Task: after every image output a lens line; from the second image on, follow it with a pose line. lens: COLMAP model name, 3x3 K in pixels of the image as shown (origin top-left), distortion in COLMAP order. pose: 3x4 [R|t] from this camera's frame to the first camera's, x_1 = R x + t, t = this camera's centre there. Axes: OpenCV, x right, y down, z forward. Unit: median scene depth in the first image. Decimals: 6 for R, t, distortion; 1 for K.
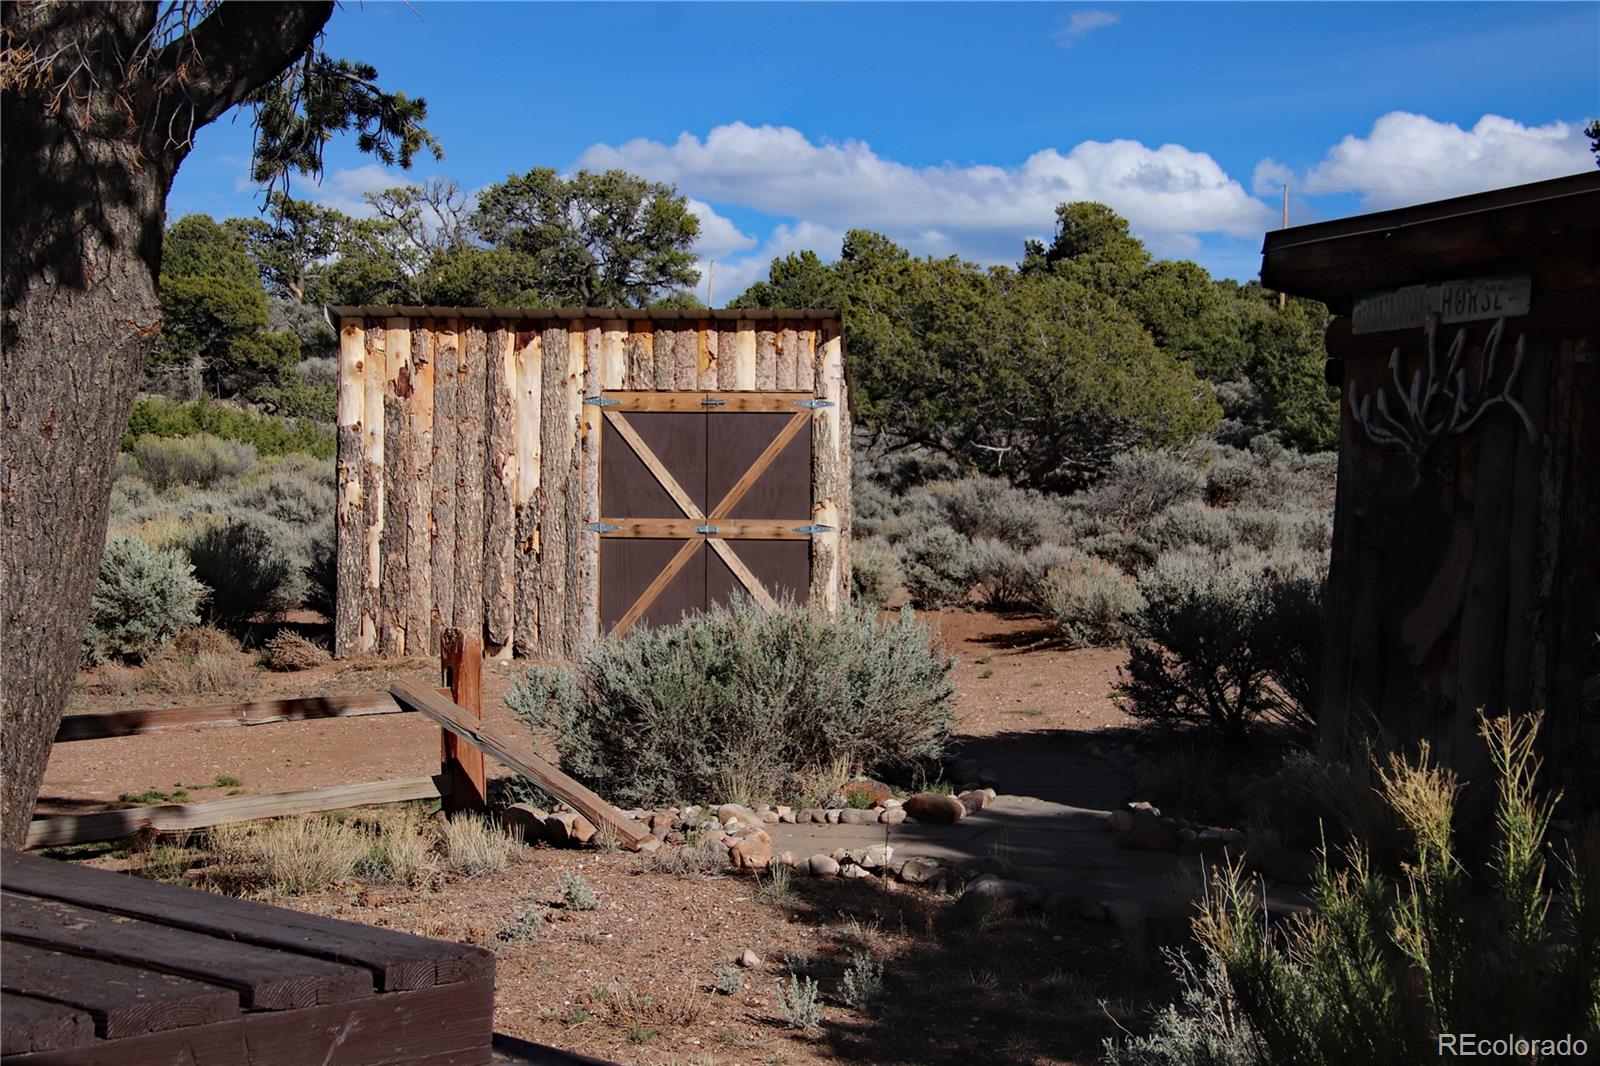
lens RADIAL K [[2508.0, 0, 798.9], [0, 2508.0, 536.9], [0, 0, 1]] dist [0.175462, 0.000000]
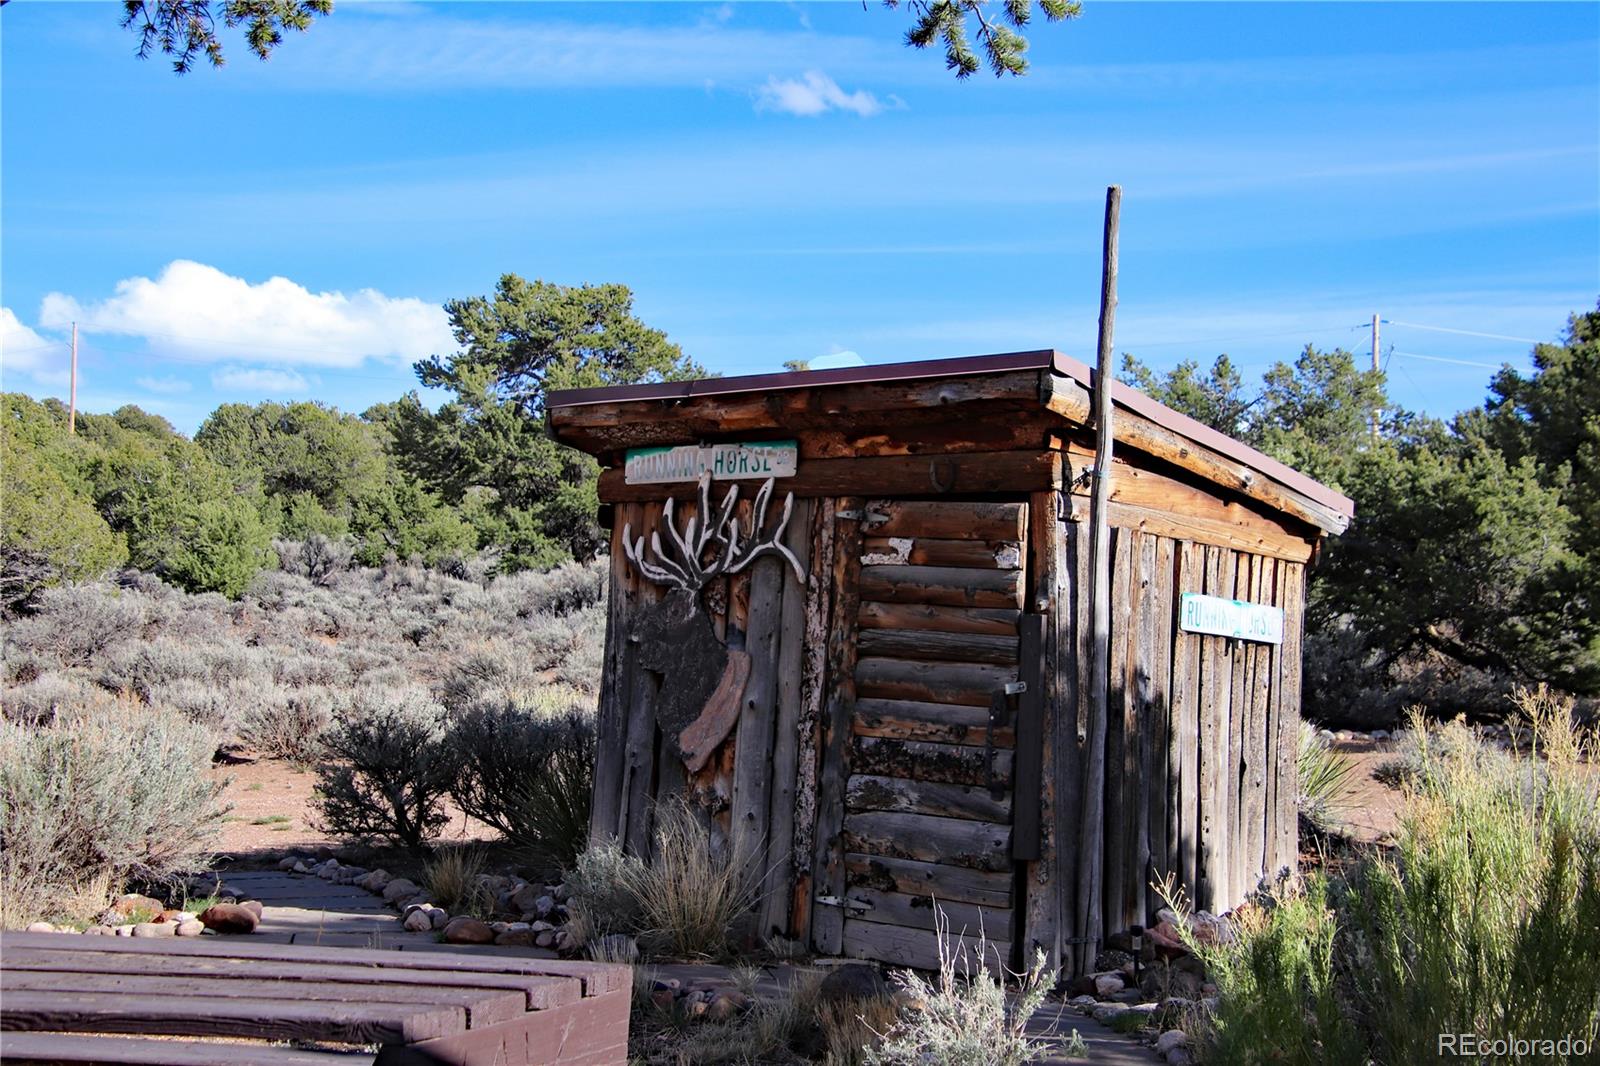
lens RADIAL K [[2508.0, 0, 803.7], [0, 2508.0, 532.6], [0, 0, 1]] dist [0.175462, 0.000000]
pose [[0.887607, 0.037815, 0.459047, -0.244975], [-0.010706, 0.998049, -0.061517, 0.011889], [-0.460478, 0.049688, 0.886279, -0.051362]]
